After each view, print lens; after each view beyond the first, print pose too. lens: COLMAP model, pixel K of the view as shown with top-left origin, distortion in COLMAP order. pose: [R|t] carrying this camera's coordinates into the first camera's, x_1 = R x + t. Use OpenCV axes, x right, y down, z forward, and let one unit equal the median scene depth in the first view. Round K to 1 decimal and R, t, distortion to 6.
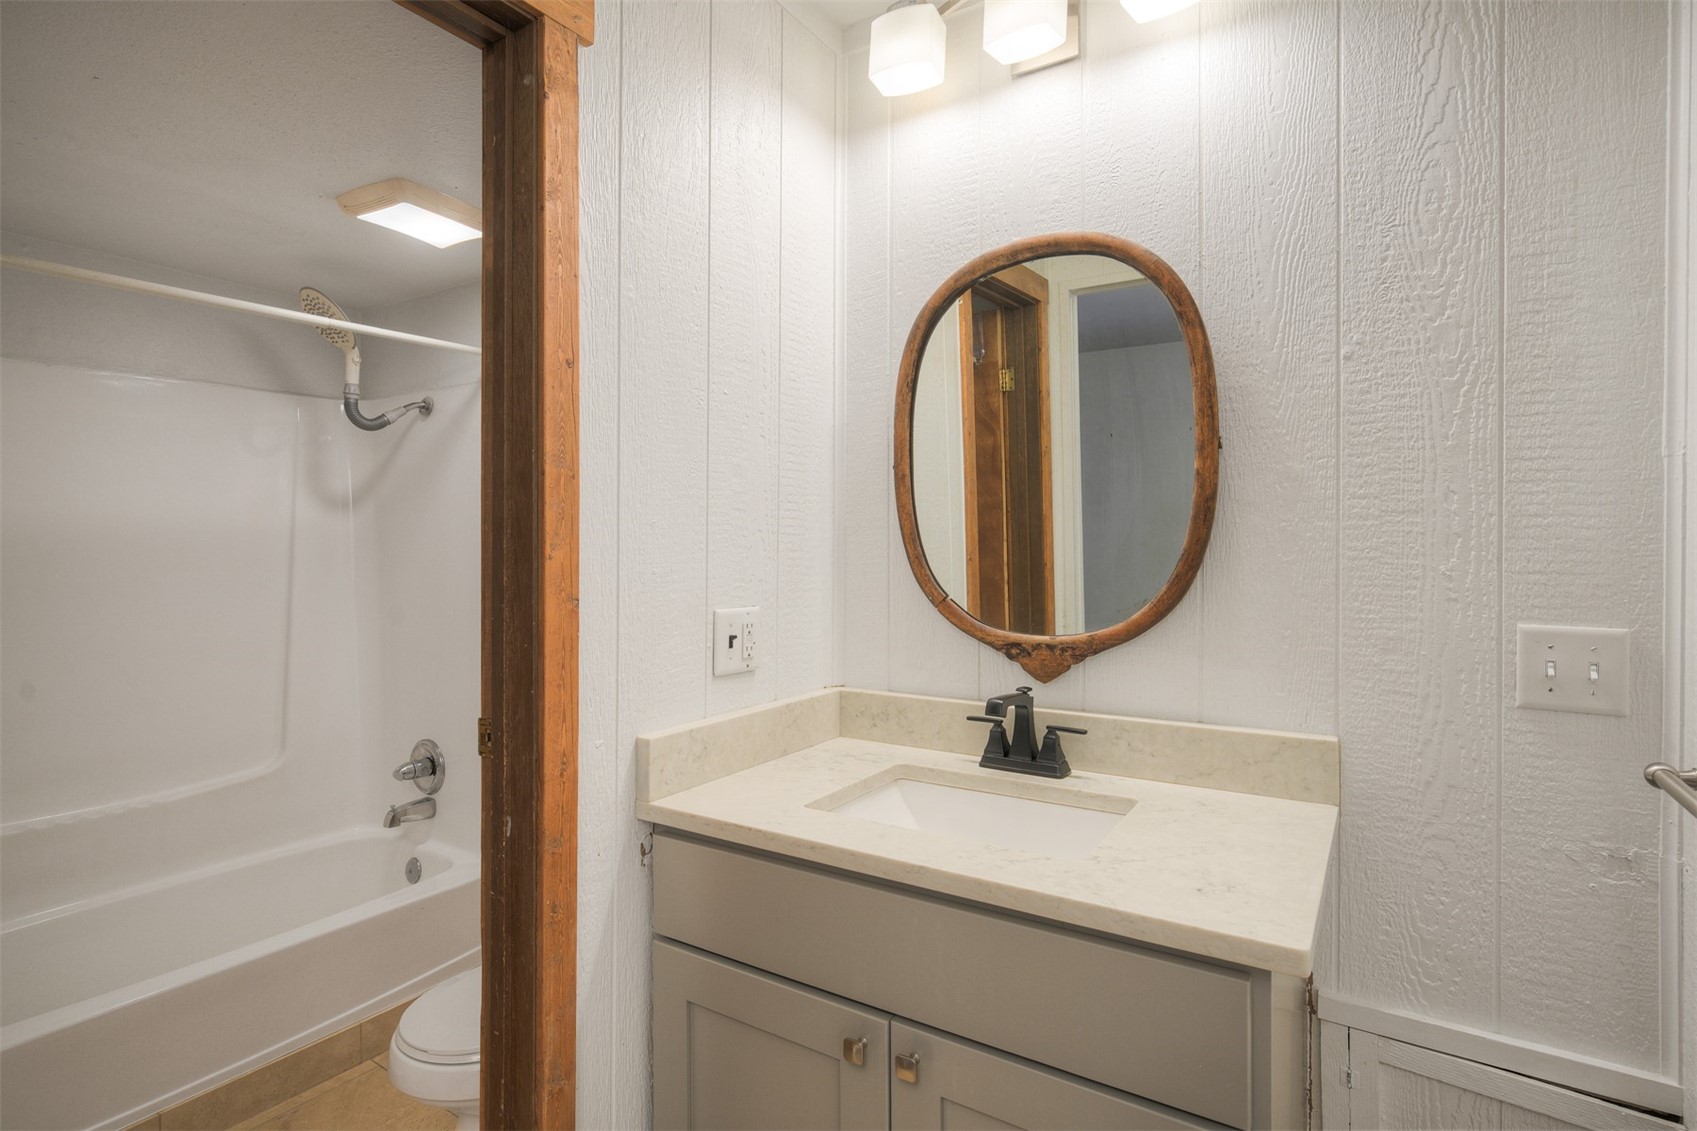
lens RADIAL K [[861.8, 0, 849.6], [0, 861.8, 551.3], [0, 0, 1]] dist [0.003217, 0.000433]
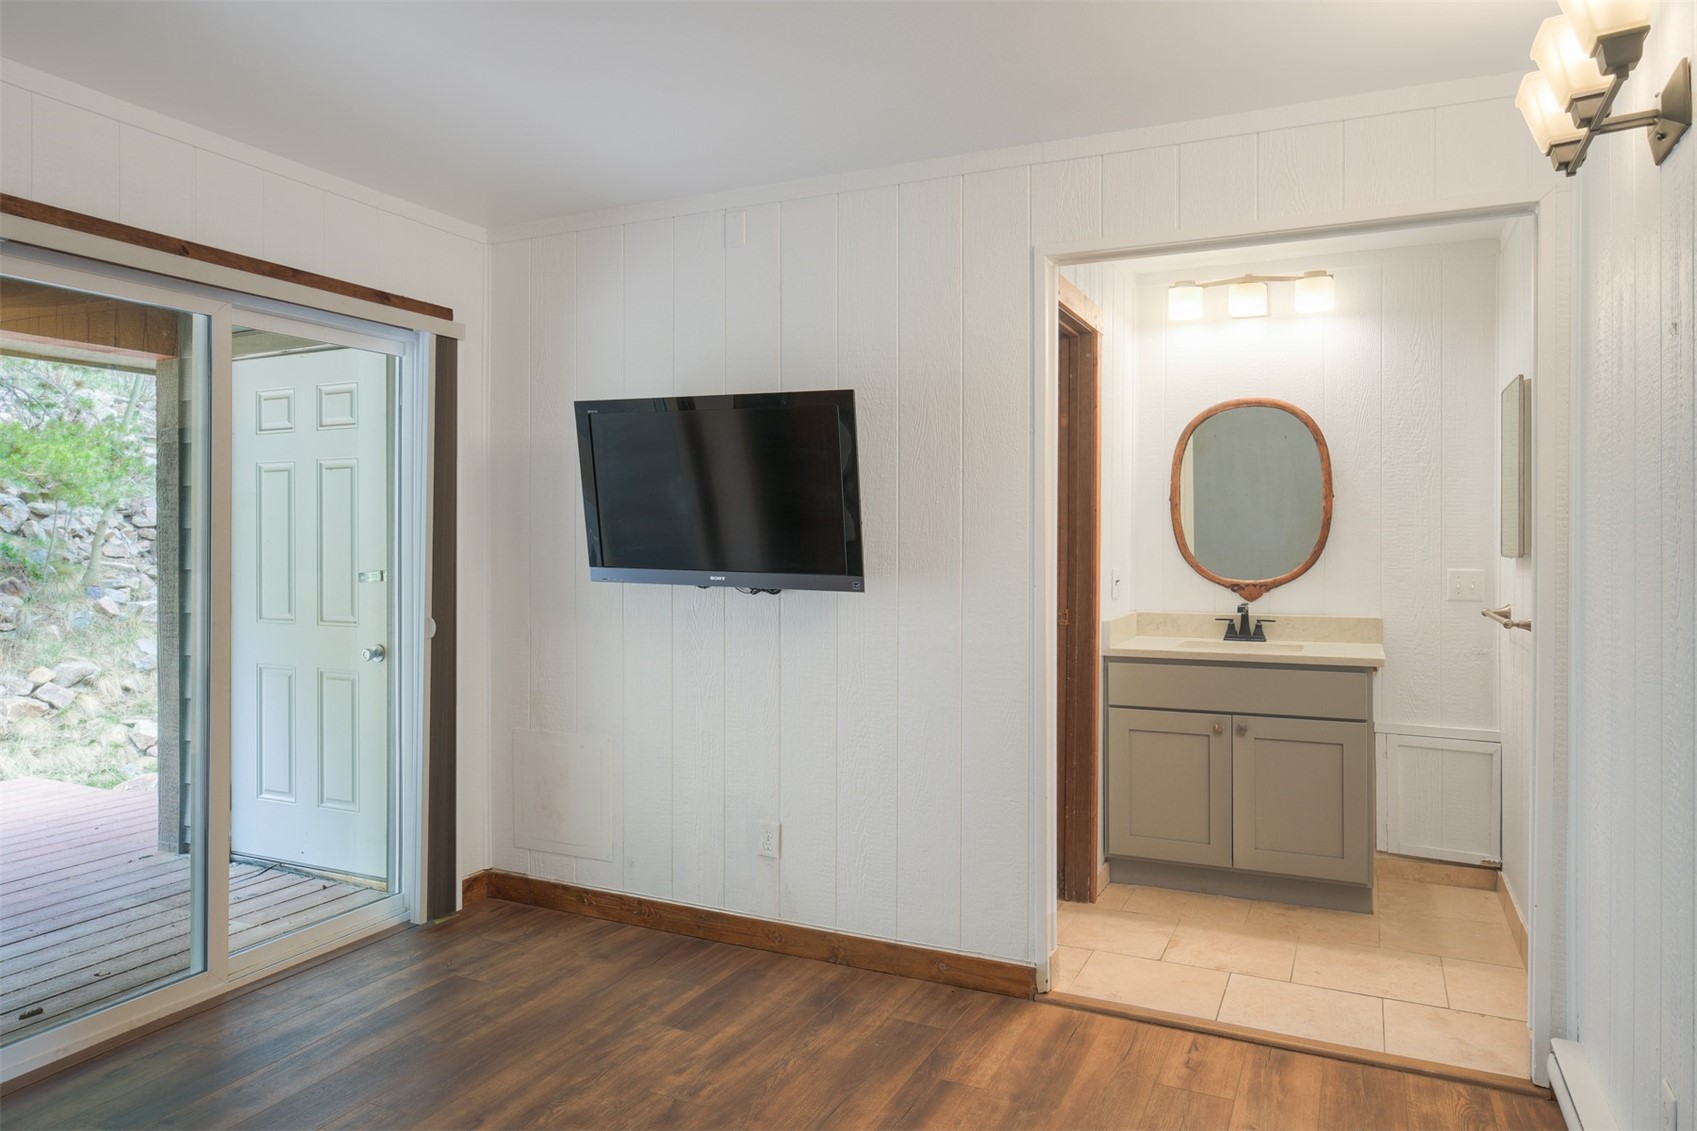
lens RADIAL K [[1101.2, 0, 838.1], [0, 1101.2, 548.2], [0, 0, 1]] dist [-0.000390, -0.001263]
pose [[0.992486, 0.001261, 0.122348, -1.229761], [-0.001018, 0.999997, -0.002054, 0.025460], [-0.122350, 0.001914, 0.992485, -1.747624]]
